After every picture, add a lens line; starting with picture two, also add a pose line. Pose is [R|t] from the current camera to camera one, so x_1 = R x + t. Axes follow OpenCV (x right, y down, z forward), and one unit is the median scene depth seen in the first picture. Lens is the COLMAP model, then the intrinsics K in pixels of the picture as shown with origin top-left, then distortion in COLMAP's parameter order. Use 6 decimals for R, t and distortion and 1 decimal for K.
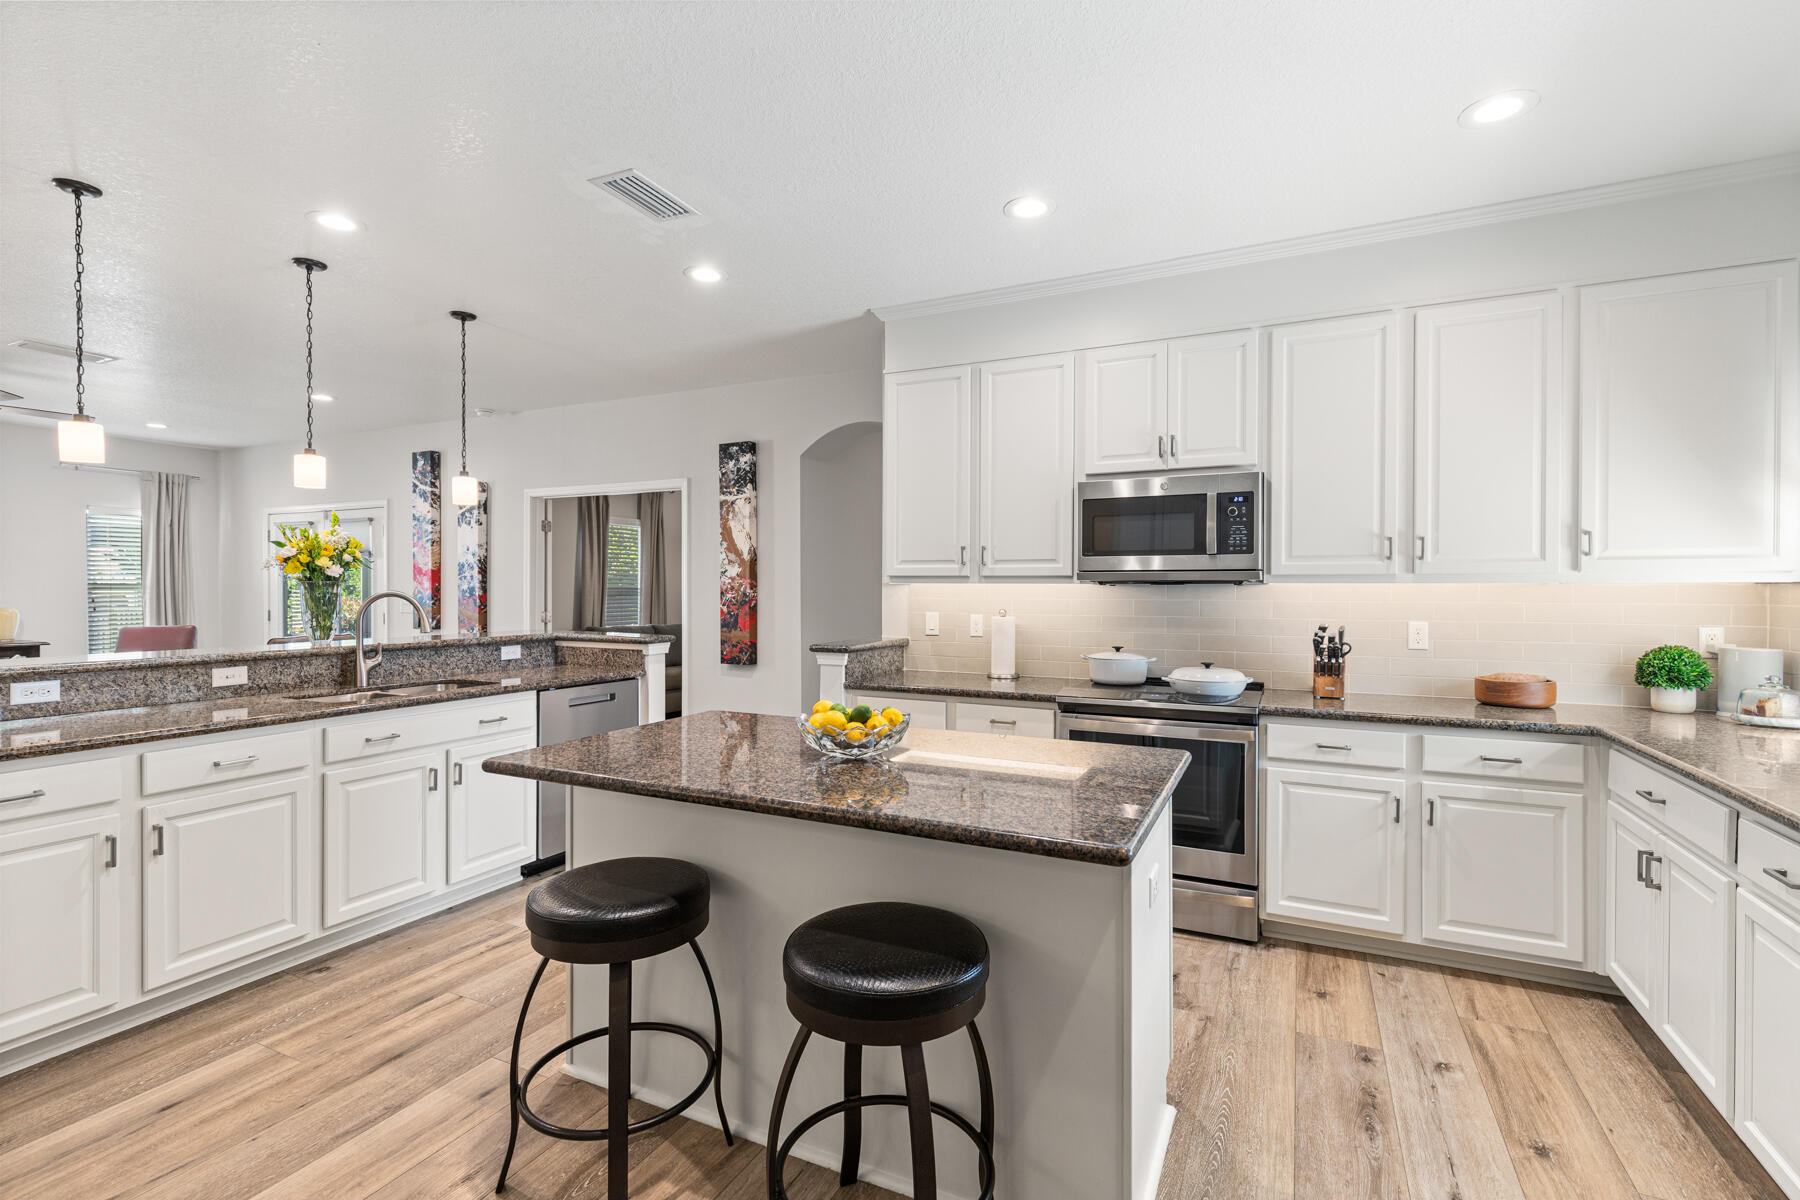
lens RADIAL K [[818.5, 0, 900.8], [0, 818.5, 594.4], [0, 0, 1]] dist [0.006953, 0.000383]
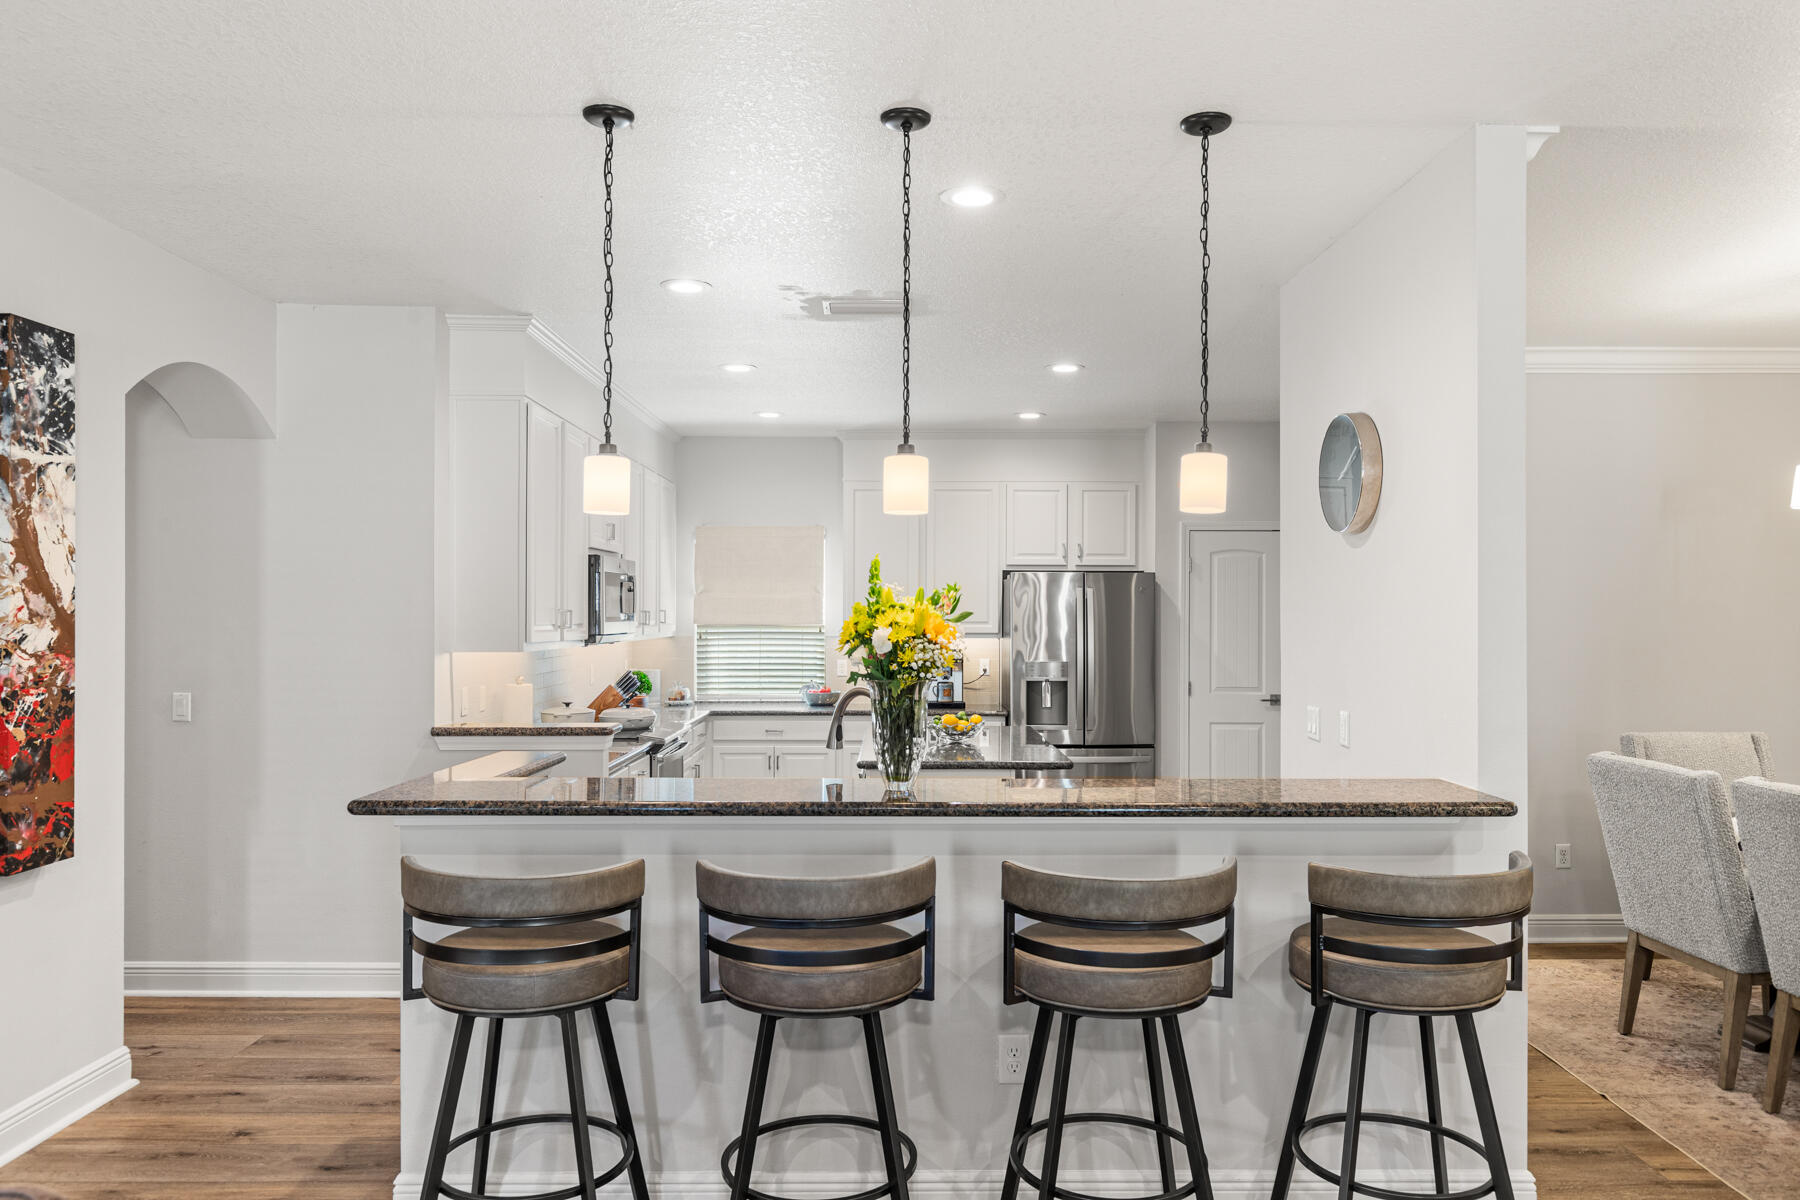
lens RADIAL K [[1214.6, 0, 908.8], [0, 1214.6, 607.0], [0, 0, 1]] dist [0.004915, 0.001198]
pose [[-0.449776, 0.003135, 0.893136, -1.442486], [0.007399, 0.999973, 0.000216, -0.062737], [-0.893111, 0.006705, -0.449787, 1.359941]]
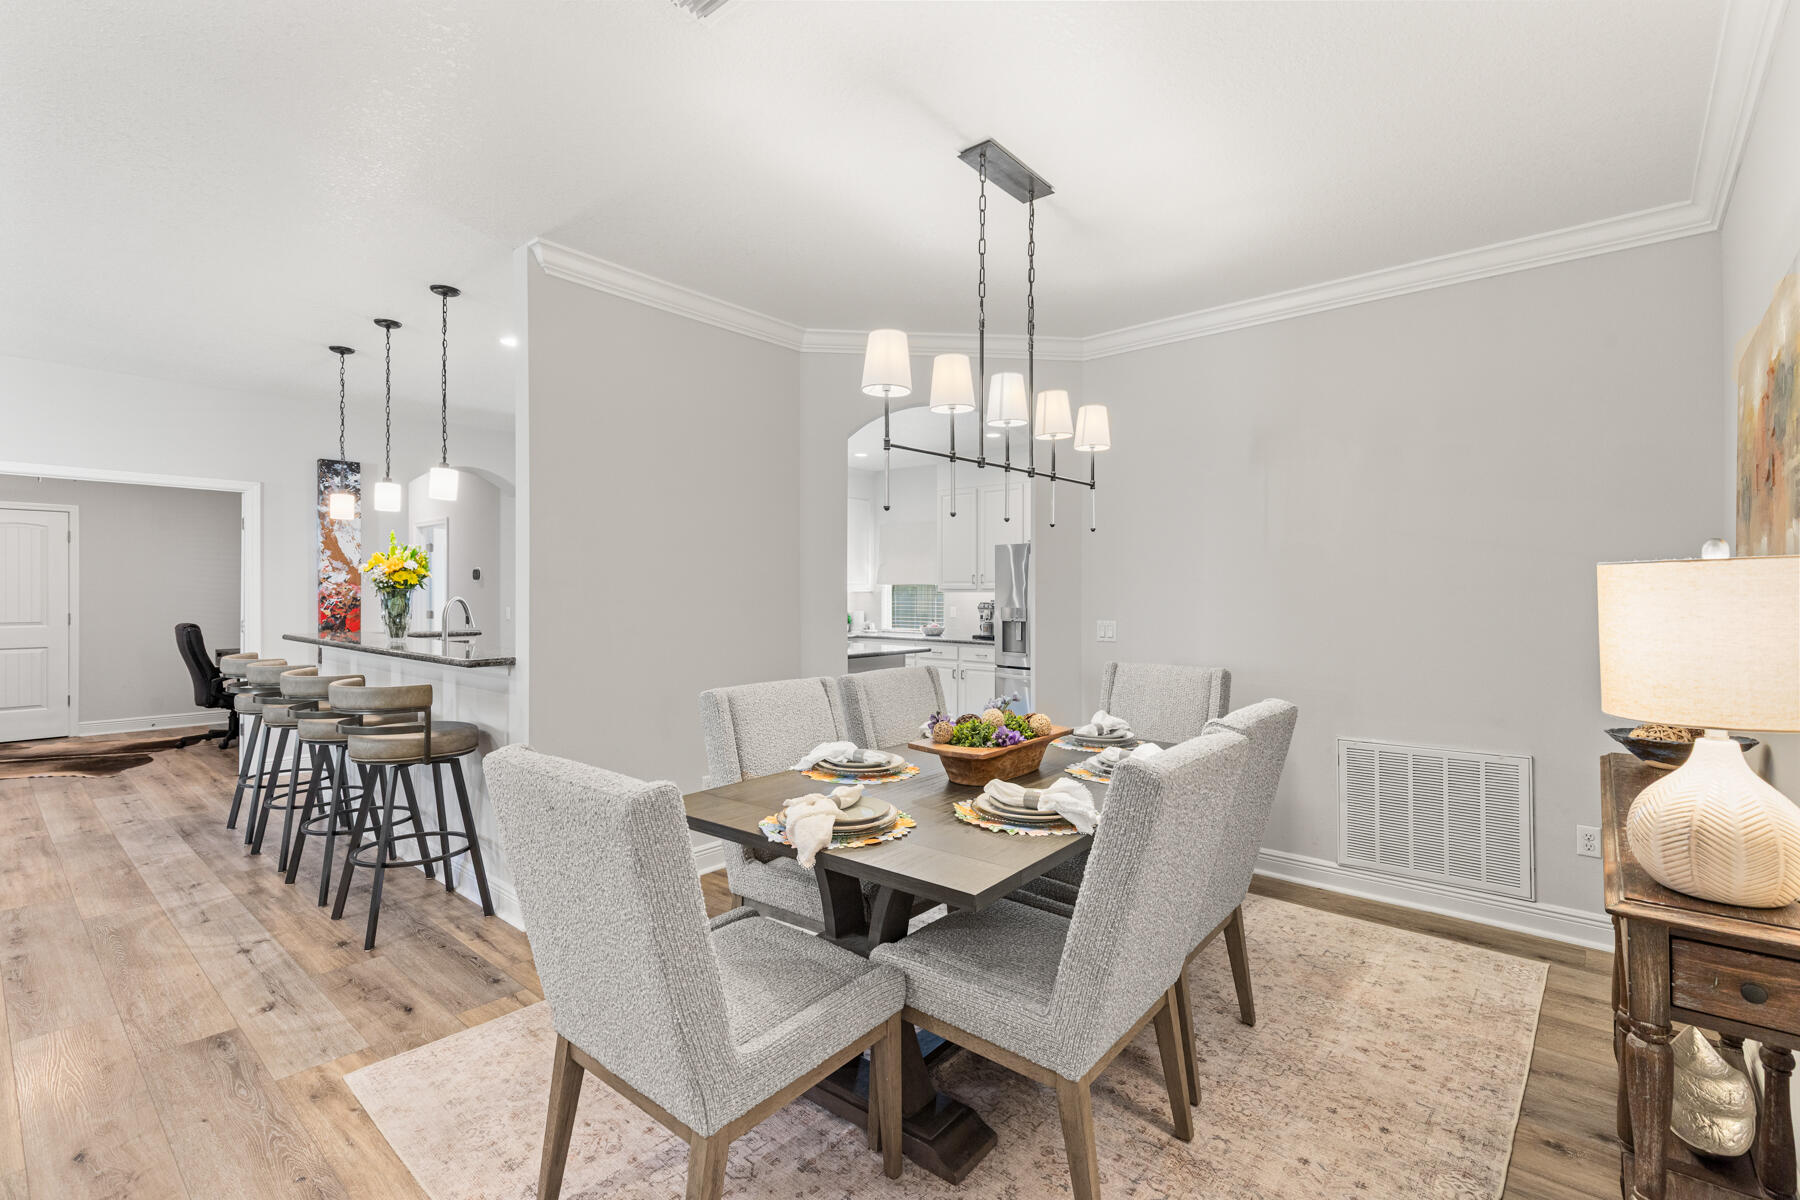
lens RADIAL K [[818.5, 0, 893.7], [0, 818.5, 599.2], [0, 0, 1]] dist [0.006953, 0.000383]
pose [[0.255642, -0.011640, 0.966701, -1.655467], [0.006233, 0.999927, 0.010392, -0.009728], [-0.966751, 0.003369, 0.255696, 0.000100]]
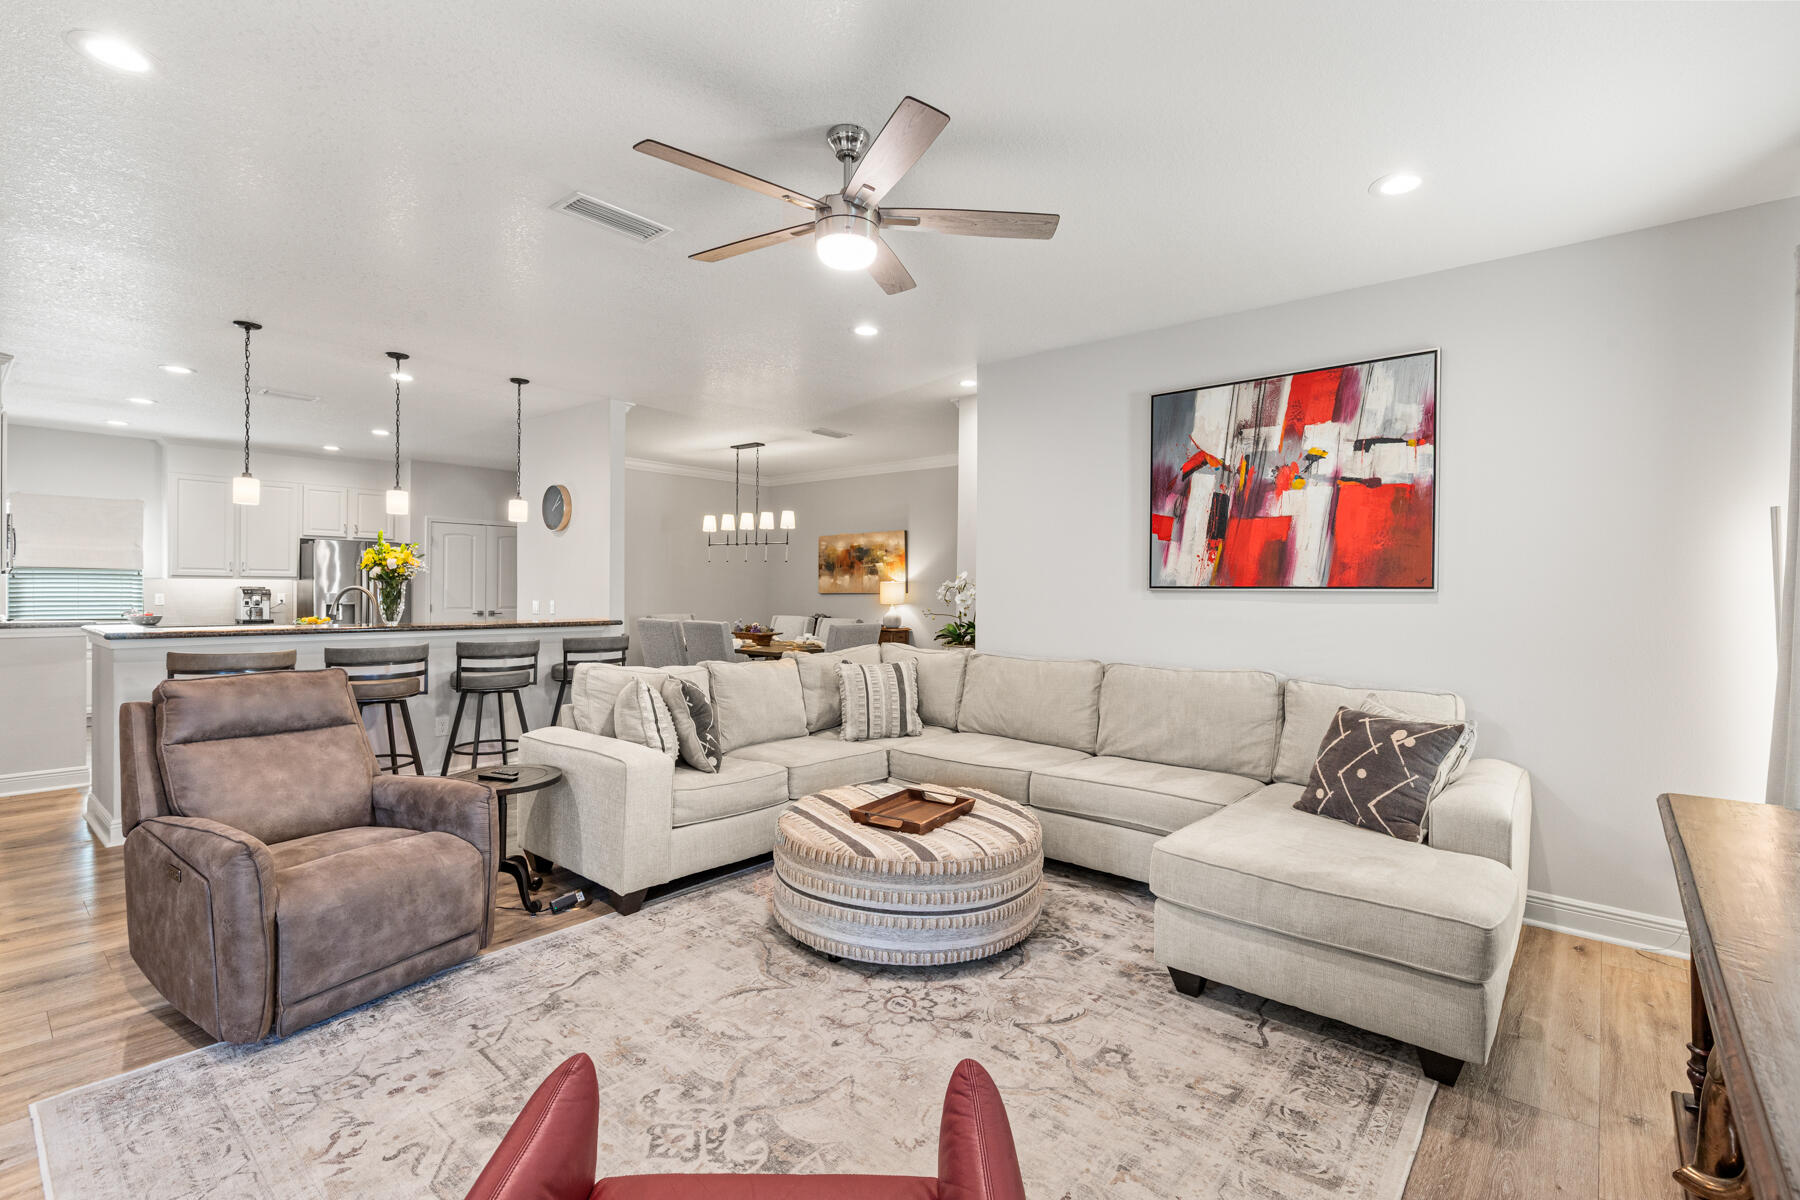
lens RADIAL K [[818.5, 0, 902.3], [0, 818.5, 593.7], [0, 0, 1]] dist [0.006953, 0.000383]
pose [[-0.965591, -0.014943, 0.259636, -1.882464], [-0.010783, 0.999790, 0.017441, -0.025565], [-0.259842, 0.014042, -0.965549, 2.088516]]
